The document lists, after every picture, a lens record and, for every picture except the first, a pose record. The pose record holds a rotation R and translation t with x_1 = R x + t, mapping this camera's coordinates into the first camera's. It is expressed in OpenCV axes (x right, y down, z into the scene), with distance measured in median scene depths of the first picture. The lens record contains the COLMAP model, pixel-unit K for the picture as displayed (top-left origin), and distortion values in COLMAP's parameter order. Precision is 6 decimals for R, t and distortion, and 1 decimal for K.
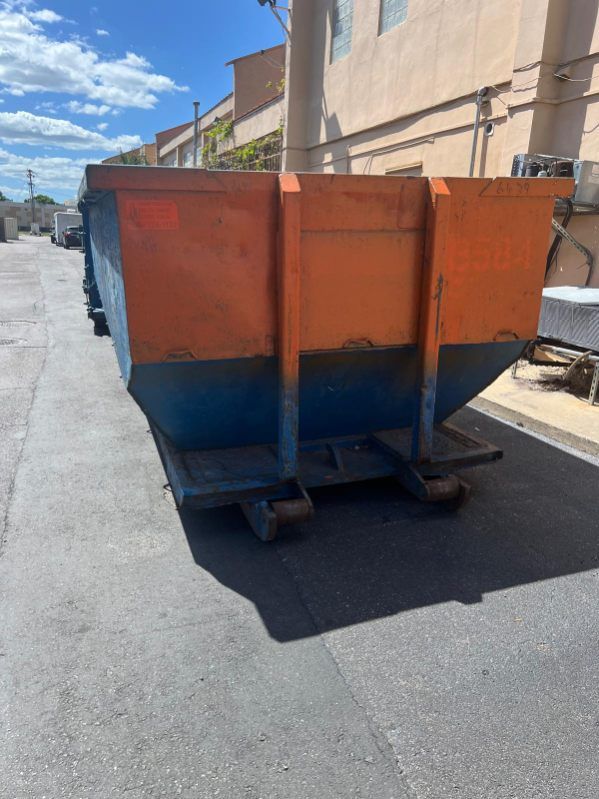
lens RADIAL K [[595.7, 0, 298.2], [0, 595.7, 401.7], [0, 0, 1]] dist [0.075061, -0.086869]
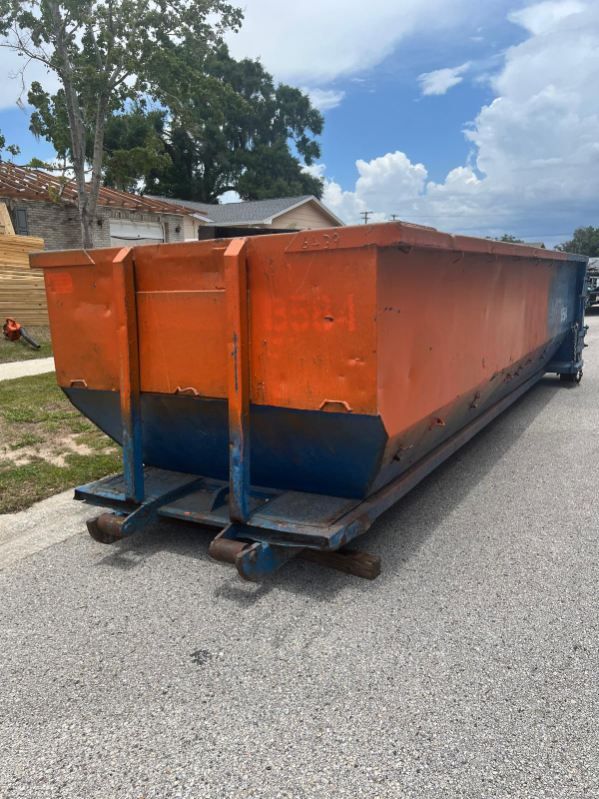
lens RADIAL K [[609.2, 0, 299.9], [0, 609.2, 390.8], [0, 0, 1]] dist [0.064316, -0.096212]
pose [[0.634068, 0.109292, -0.765515, 0.945118], [-0.182526, 0.983141, -0.010823, -0.107708], [0.751427, 0.146589, 0.643327, 0.378974]]
